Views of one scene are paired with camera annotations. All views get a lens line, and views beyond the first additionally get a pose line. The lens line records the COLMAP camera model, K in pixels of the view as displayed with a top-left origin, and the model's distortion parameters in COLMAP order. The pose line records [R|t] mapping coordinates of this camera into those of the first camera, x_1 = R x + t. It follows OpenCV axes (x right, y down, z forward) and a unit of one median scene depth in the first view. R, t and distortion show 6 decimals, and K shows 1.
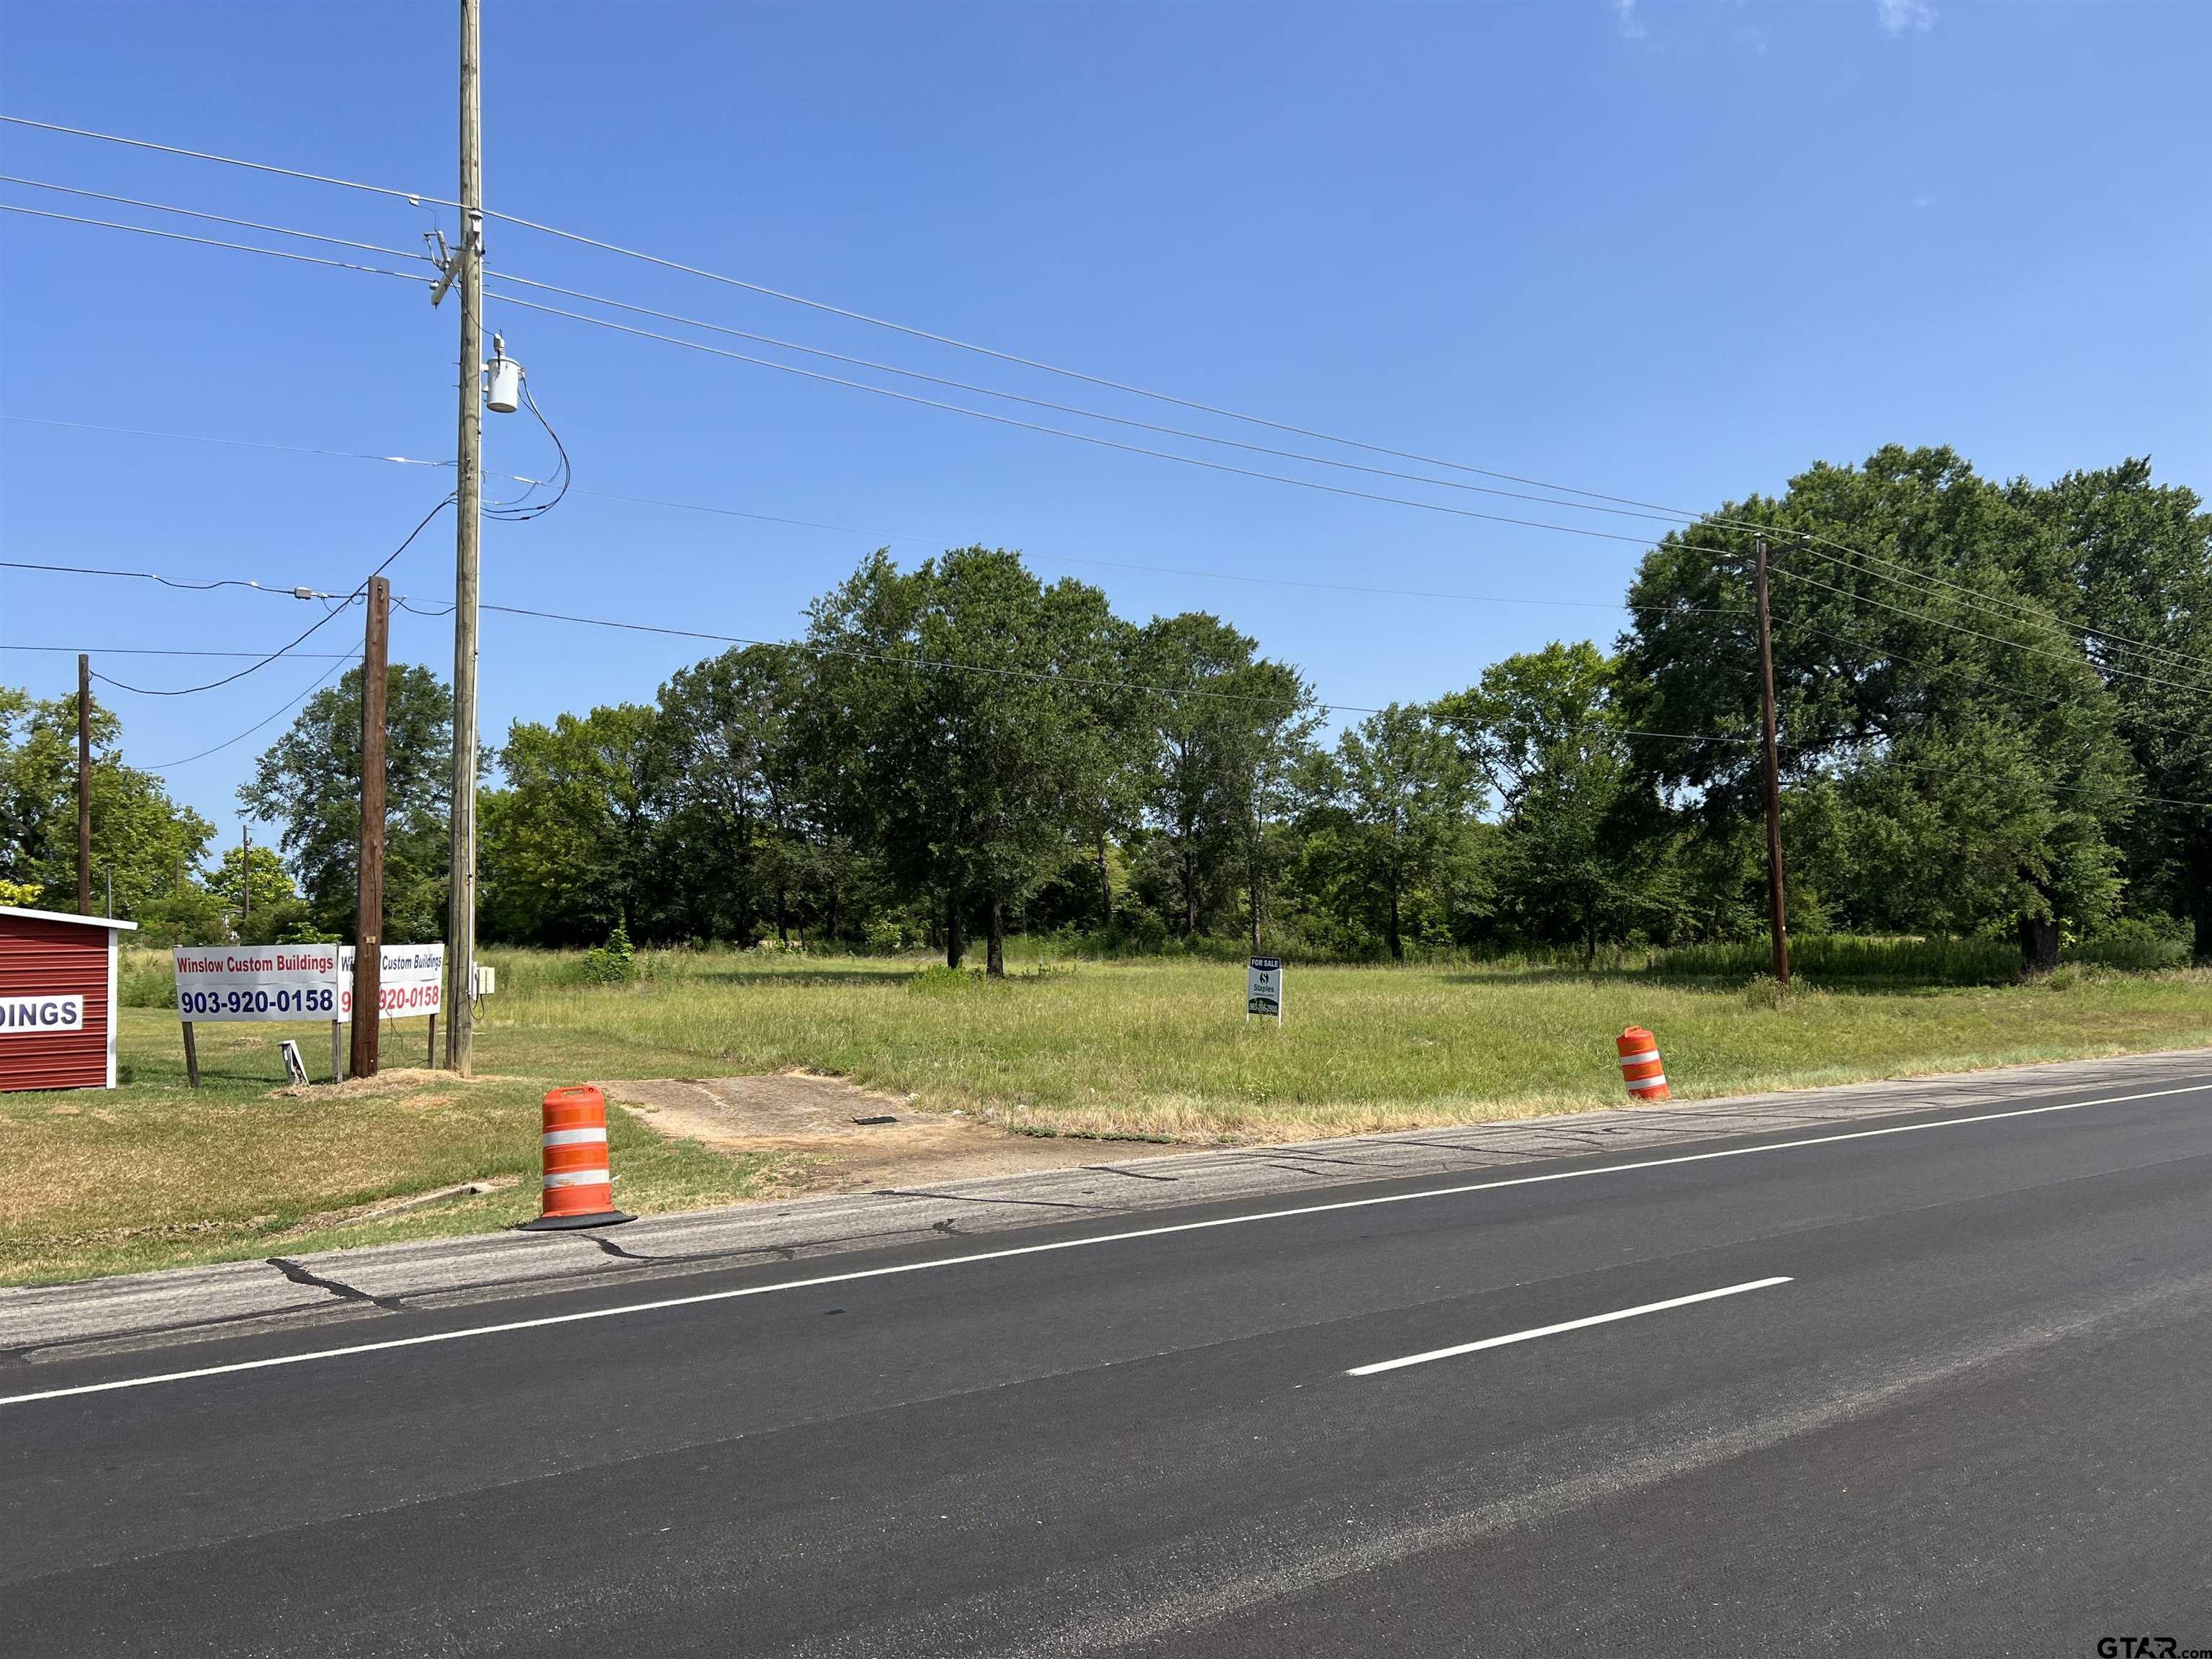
lens RADIAL K [[1664.2, 0, 1101.7], [0, 1664.2, 849.5], [0, 0, 1]] dist [0.073921, -0.061208]
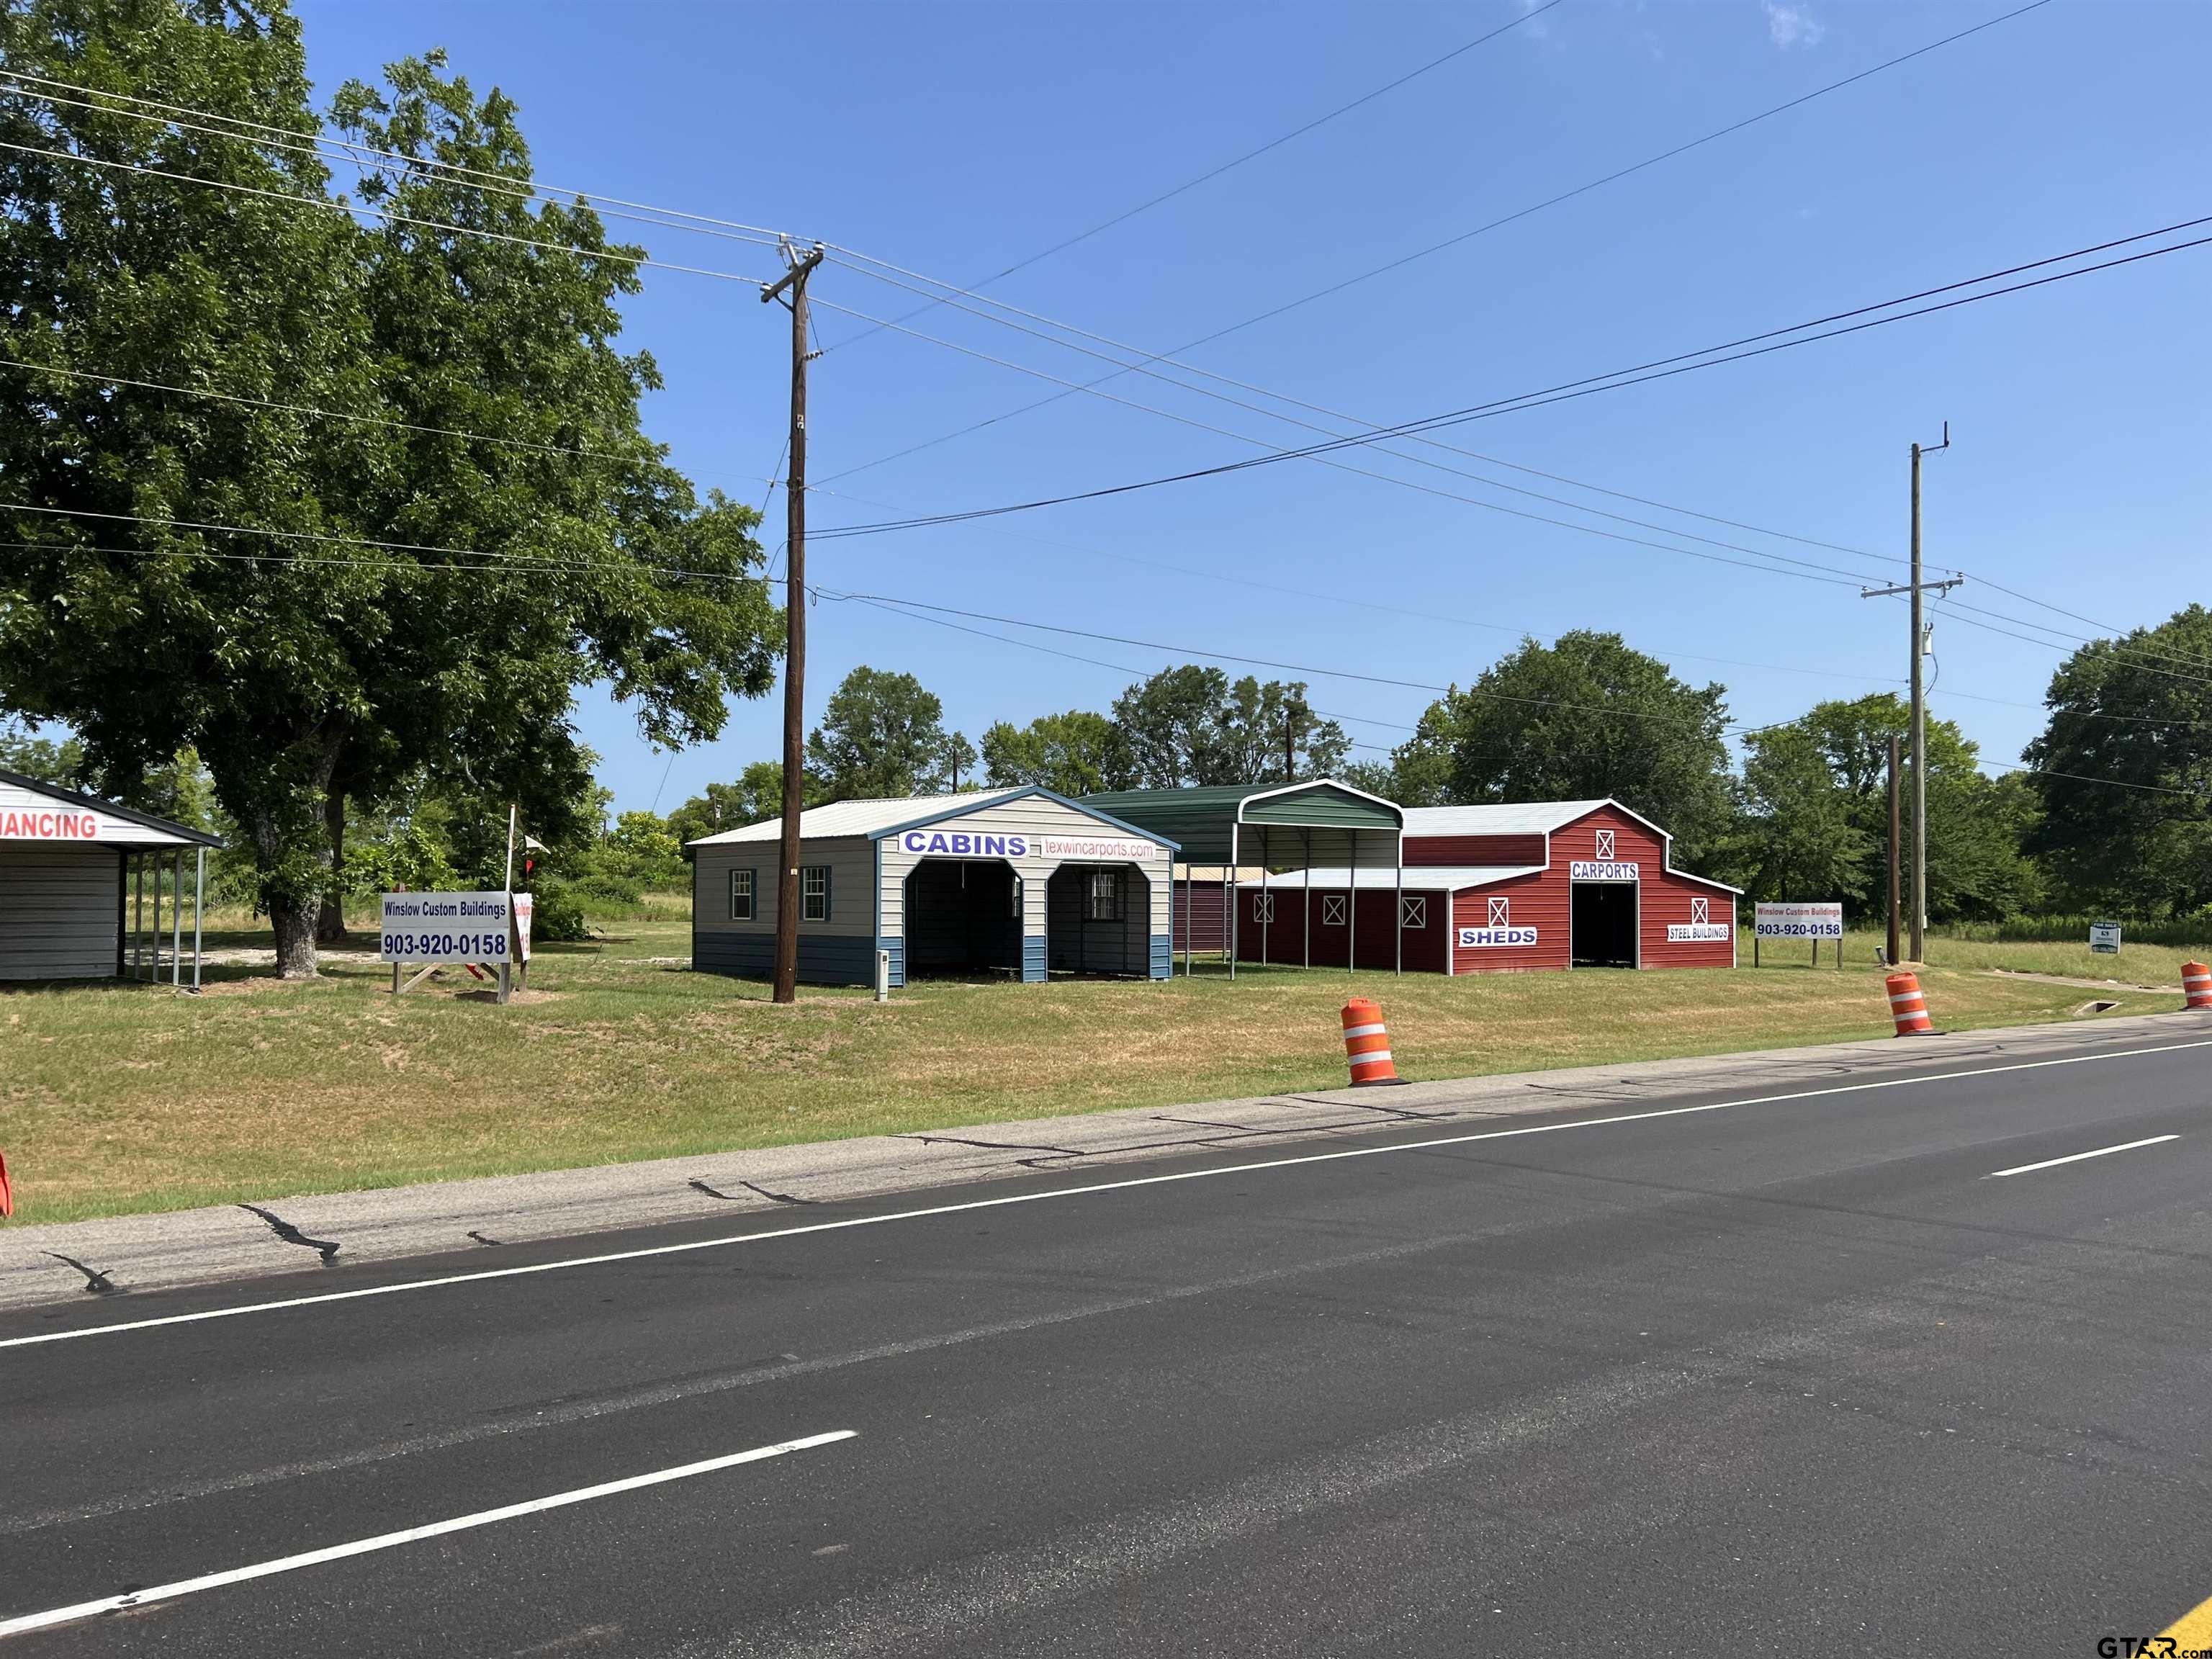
lens RADIAL K [[1713.3, 0, 1075.1], [0, 1713.3, 860.1], [0, 0, 1]] dist [0.080157, -0.087249]
pose [[0.995572, 0.026405, 0.090222, -0.638878], [-0.028787, 0.999268, 0.025205, -0.009857], [-0.089491, -0.027691, 0.995603, -0.426658]]
